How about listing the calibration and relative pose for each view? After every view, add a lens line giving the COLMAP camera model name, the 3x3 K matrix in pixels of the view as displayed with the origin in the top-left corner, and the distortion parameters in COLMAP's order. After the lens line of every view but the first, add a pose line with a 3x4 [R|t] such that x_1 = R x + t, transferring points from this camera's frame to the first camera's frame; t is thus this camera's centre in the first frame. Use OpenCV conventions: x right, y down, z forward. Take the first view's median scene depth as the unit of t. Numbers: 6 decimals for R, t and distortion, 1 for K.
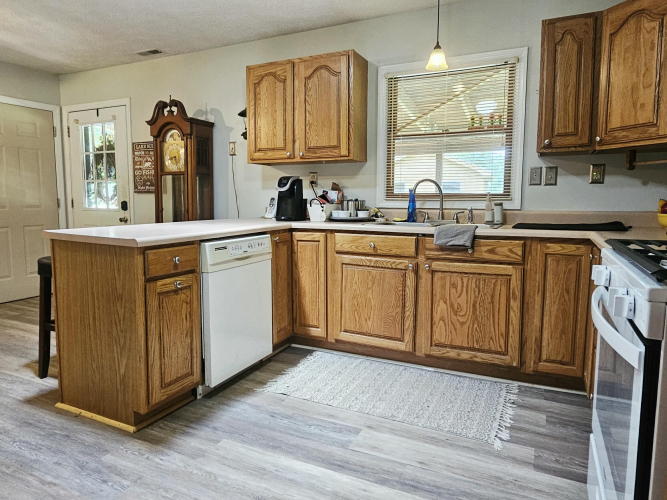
lens RADIAL K [[447.5, 0, 331.0], [0, 447.5, 246.1], [0, 0, 1]] dist [-0.000216, -0.004067]
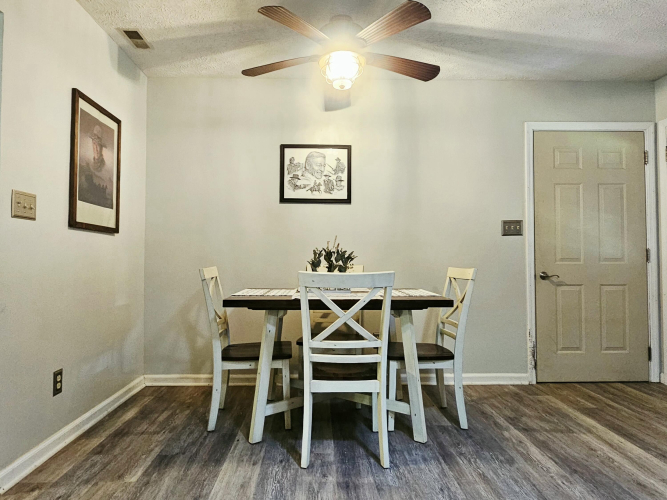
lens RADIAL K [[447.5, 0, 338.0], [0, 447.5, 245.6], [0, 0, 1]] dist [-0.000216, -0.004067]
pose [[0.474428, -0.031683, -0.879724, -0.344138], [-0.093955, 0.991821, -0.086390, -0.005286], [0.875266, 0.123640, 0.467571, 0.371513]]
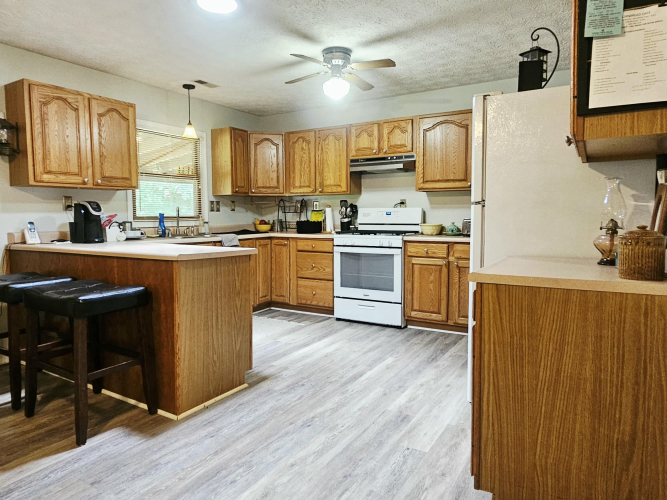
lens RADIAL K [[447.5, 0, 330.0], [0, 447.5, 247.6], [0, 0, 1]] dist [-0.000216, -0.004067]
pose [[0.083569, -0.077593, 0.993476, -1.191007], [0.111860, 0.991393, 0.068021, -0.058544], [-0.990204, 0.105446, 0.091530, 0.372674]]
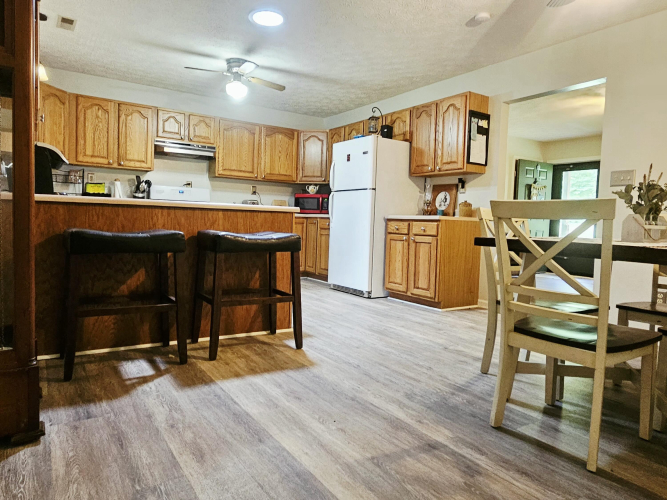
lens RADIAL K [[447.5, 0, 333.7], [0, 447.5, 246.6], [0, 0, 1]] dist [-0.000216, -0.004067]
pose [[-0.866078, -0.061888, 0.496063, -1.052606], [0.014148, 0.988875, 0.148071, -0.089205], [-0.499708, 0.135260, -0.855568, 1.567273]]
